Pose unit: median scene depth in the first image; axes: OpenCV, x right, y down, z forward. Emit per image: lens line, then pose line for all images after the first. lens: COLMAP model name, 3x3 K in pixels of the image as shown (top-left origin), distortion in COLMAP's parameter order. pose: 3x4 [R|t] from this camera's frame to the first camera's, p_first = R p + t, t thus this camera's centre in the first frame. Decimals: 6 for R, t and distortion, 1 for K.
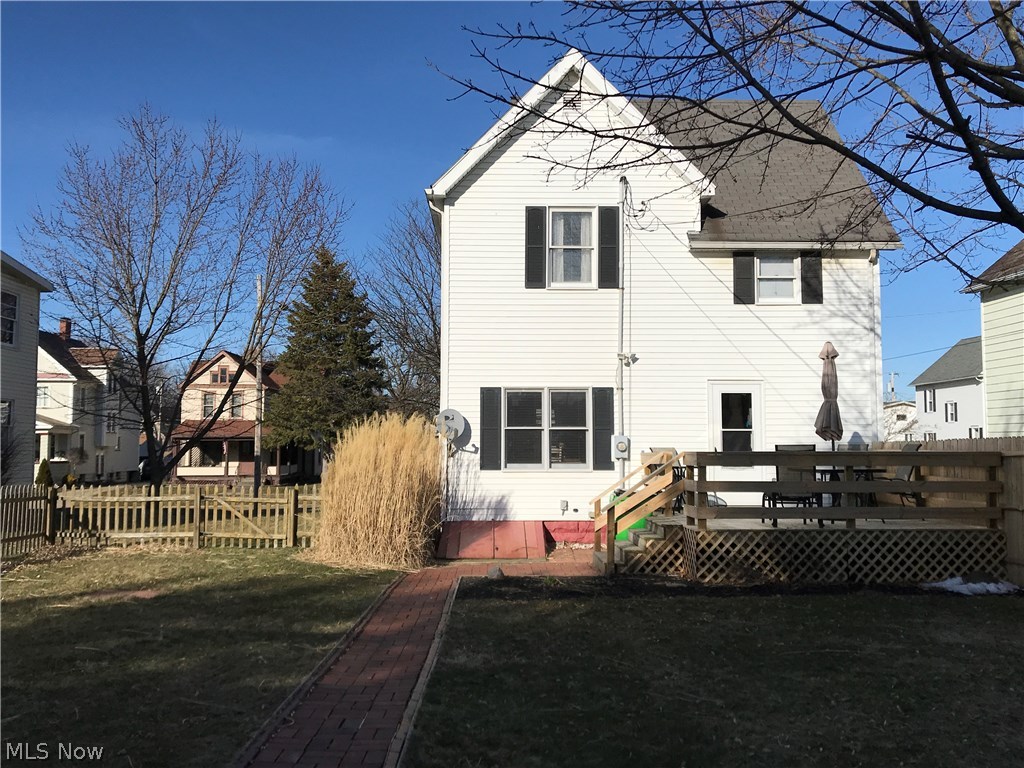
lens RADIAL K [[962.3, 0, 512.0], [0, 962.3, 384.0], [0, 0, 1]] dist [0.146986, -0.428700]
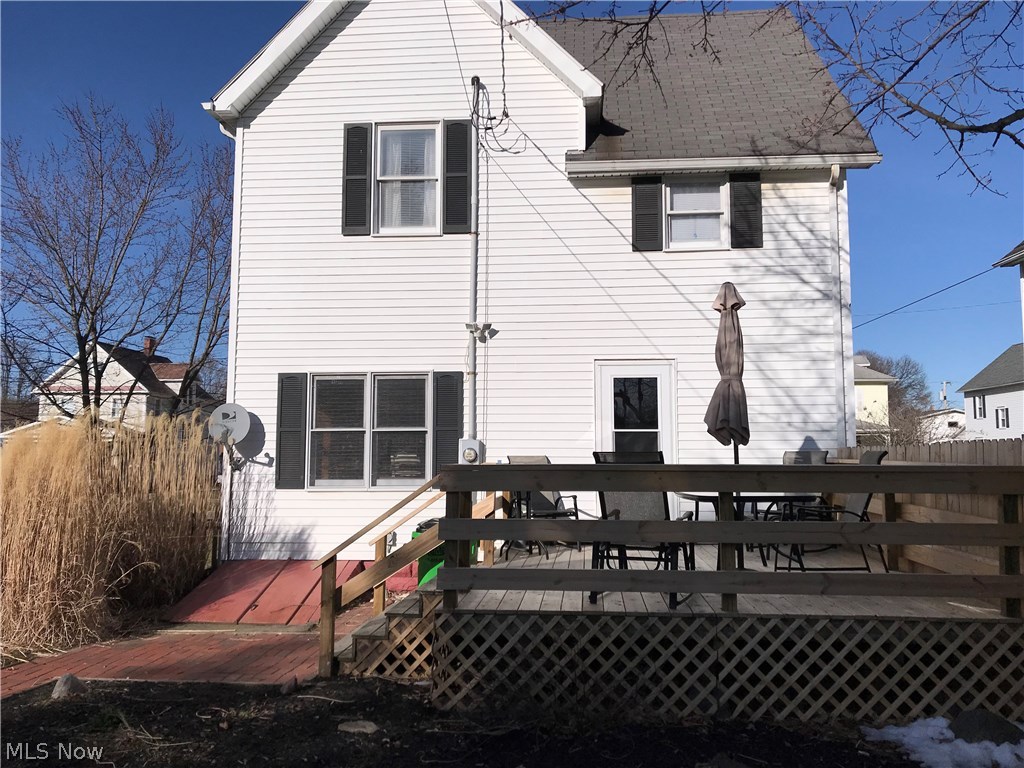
lens RADIAL K [[842.9, 0, 512.0], [0, 842.9, 384.0], [0, 0, 1]] dist [0.099427, -0.172848]
pose [[0.994755, -0.010114, -0.101783, 0.206632], [0.008430, 0.999821, -0.016964, 0.023551], [0.101936, 0.016017, 0.994662, 0.388113]]
